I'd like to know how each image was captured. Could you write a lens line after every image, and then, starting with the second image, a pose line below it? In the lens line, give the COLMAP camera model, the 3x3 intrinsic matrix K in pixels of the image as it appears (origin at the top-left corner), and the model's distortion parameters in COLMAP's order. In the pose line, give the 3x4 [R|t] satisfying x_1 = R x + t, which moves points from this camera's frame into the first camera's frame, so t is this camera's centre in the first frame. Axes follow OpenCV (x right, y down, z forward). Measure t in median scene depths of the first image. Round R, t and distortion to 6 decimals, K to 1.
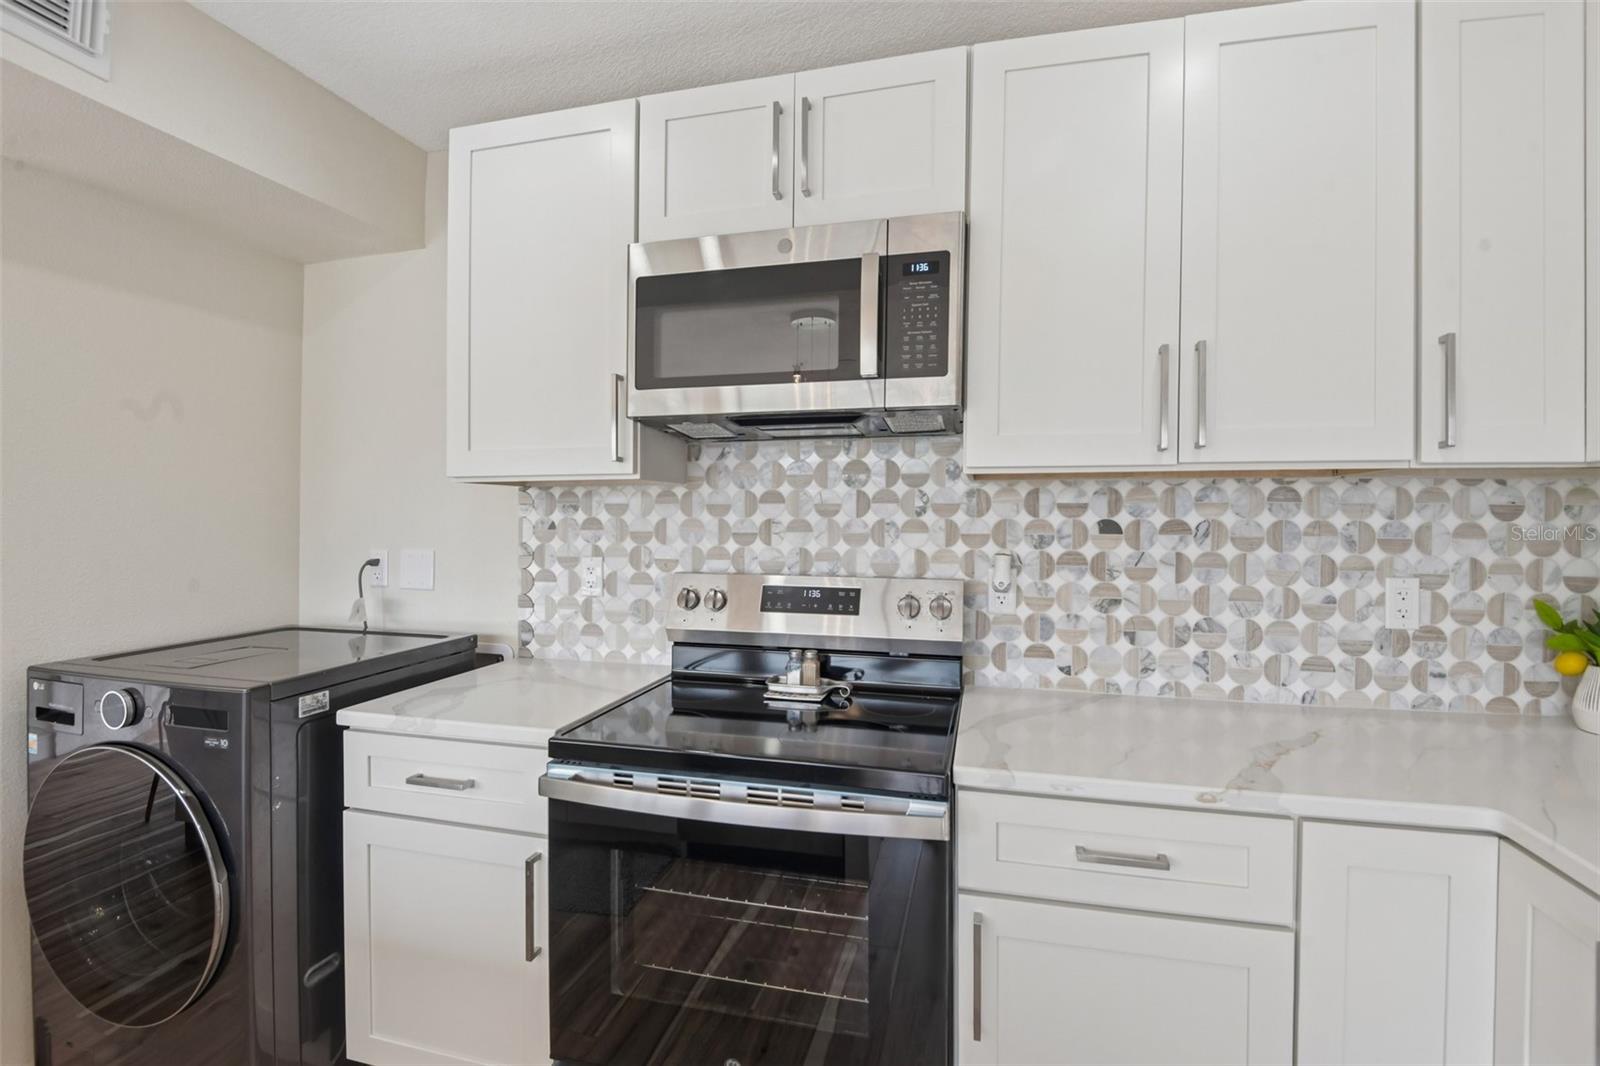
lens RADIAL K [[758.2, 0, 800.0], [0, 758.2, 533.0], [0, 0, 1]] dist [-0.002173, -0.025633]
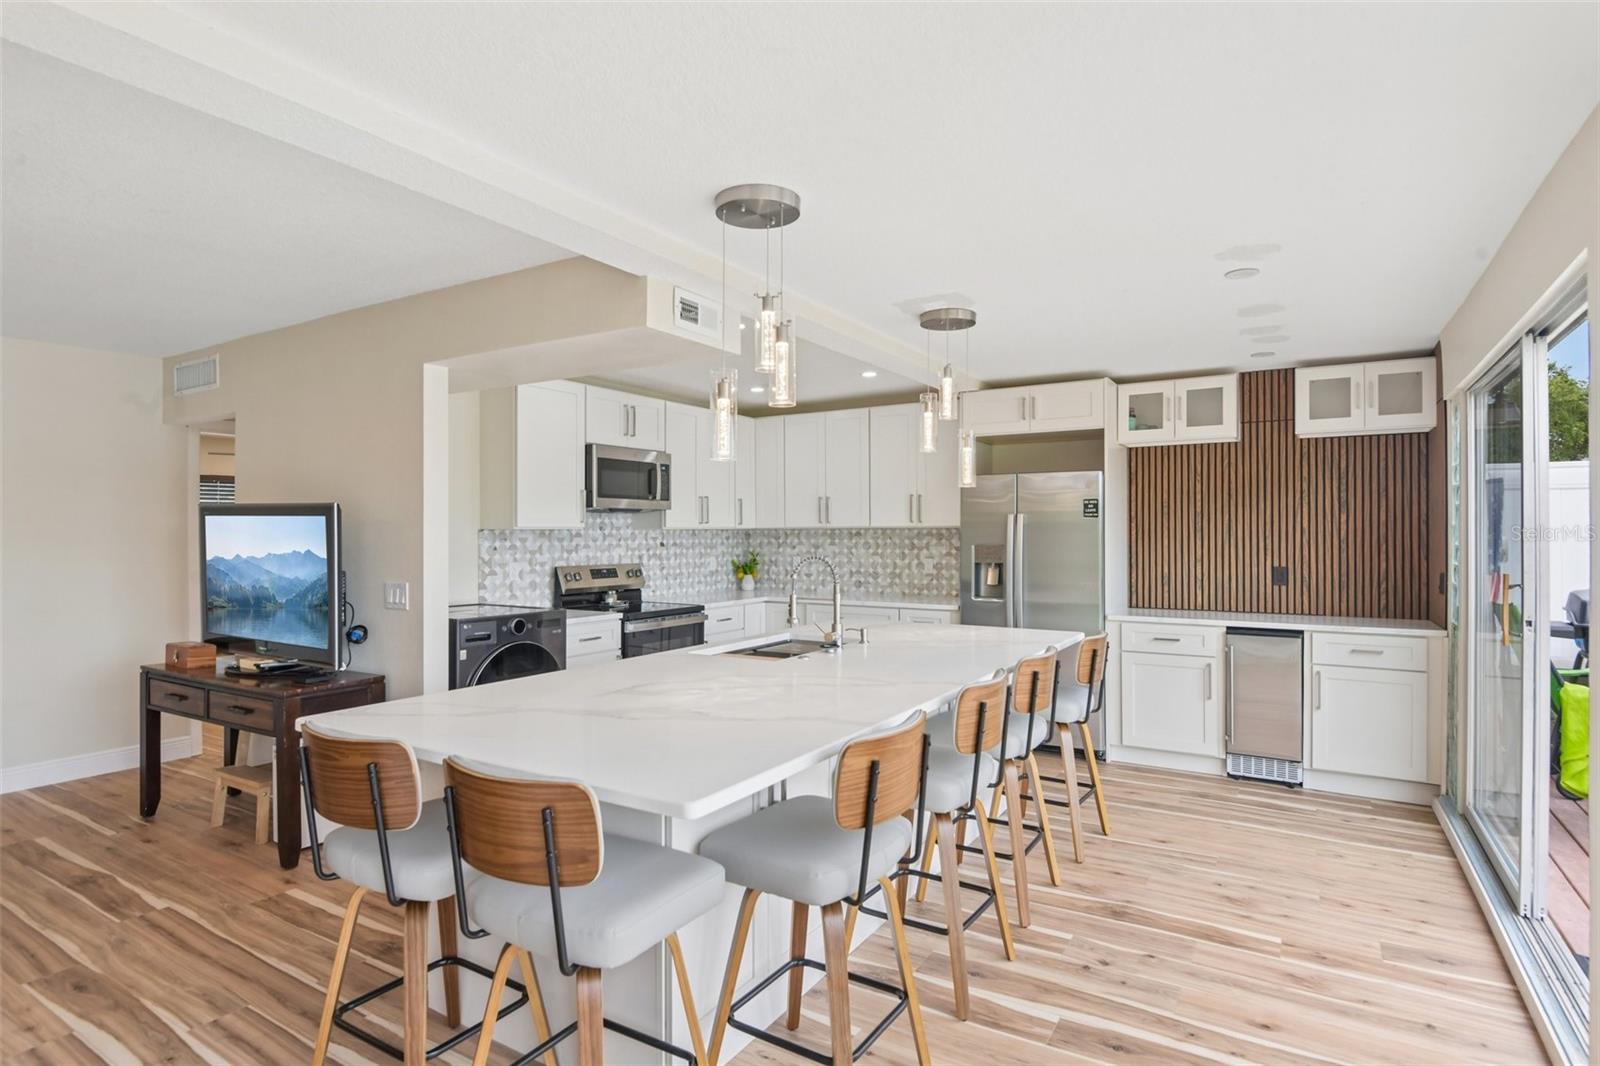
lens RADIAL K [[822.1, 0, 793.9], [0, 822.1, 534.1], [0, 0, 1]] dist [0.002632, -0.021349]
pose [[0.299112, -0.008444, 0.954181, -2.635004], [0.014013, 0.999892, 0.004456, -0.056745], [-0.954115, 0.012038, 0.299198, -0.532794]]
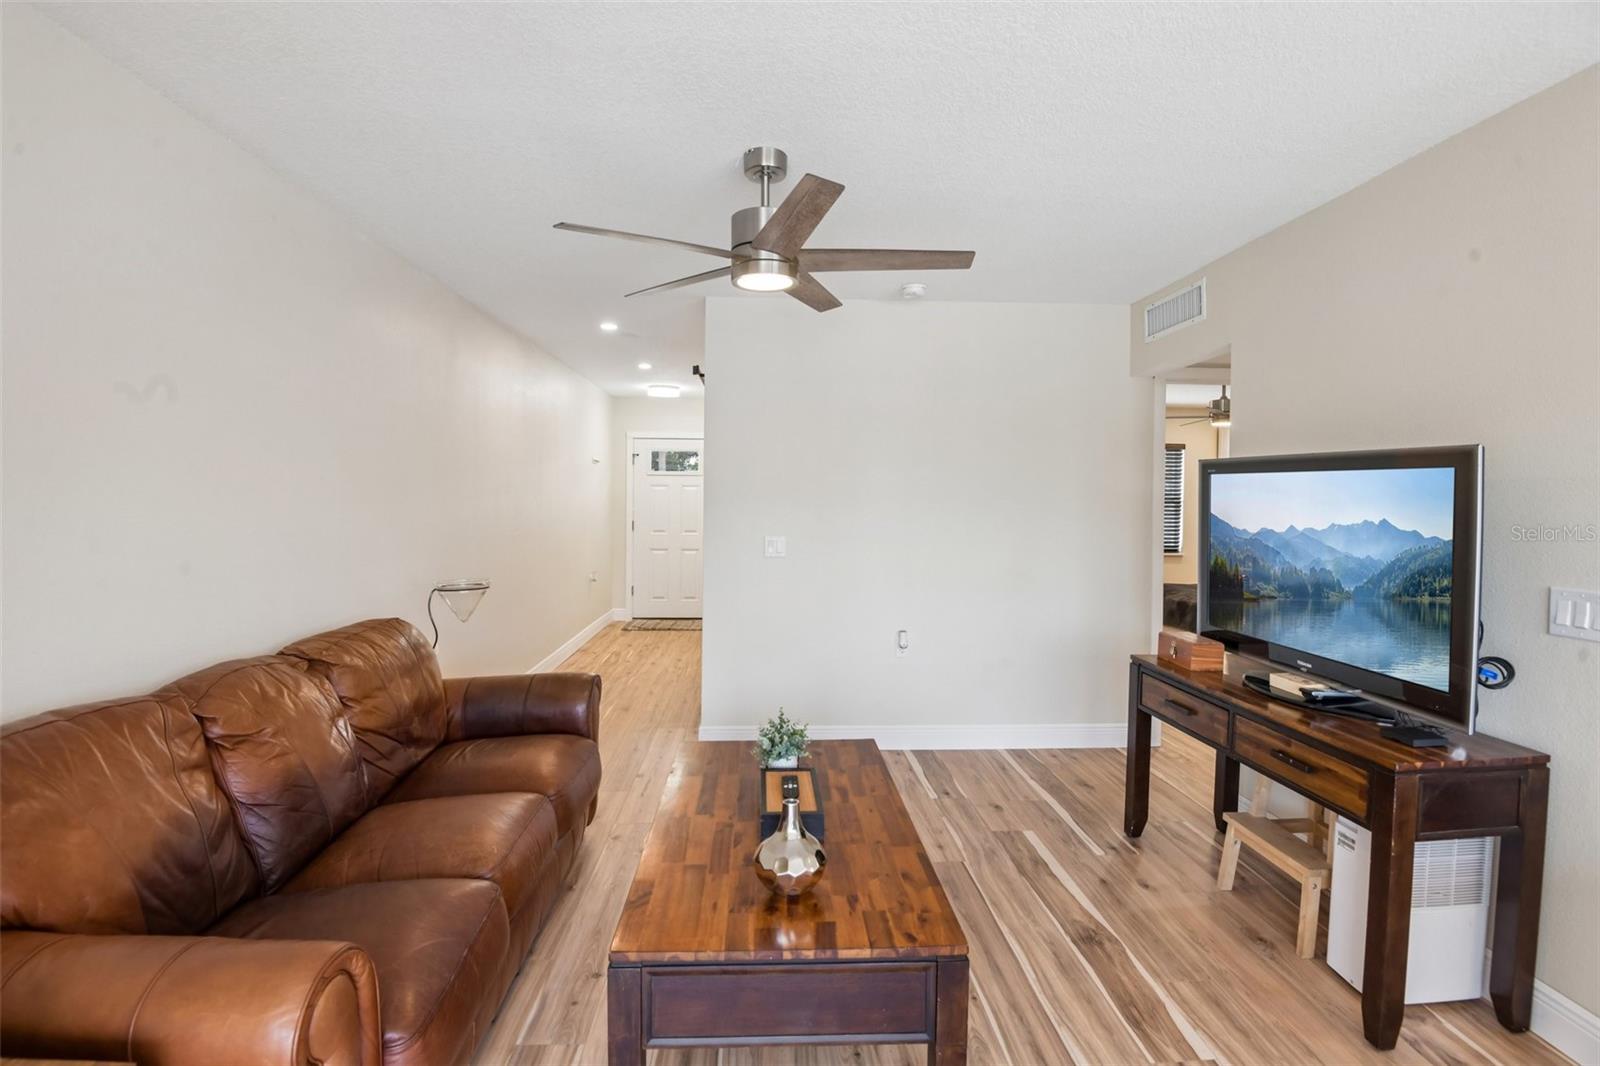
lens RADIAL K [[769.7, 0, 815.2], [0, 769.7, 507.5], [0, 0, 1]] dist [0.000058, -0.000858]
pose [[0.954177, 0.000564, 0.299242, -2.257578], [-0.000372, 1.000000, -0.000699, -0.045446], [-0.299242, 0.000556, 0.954177, 0.374501]]
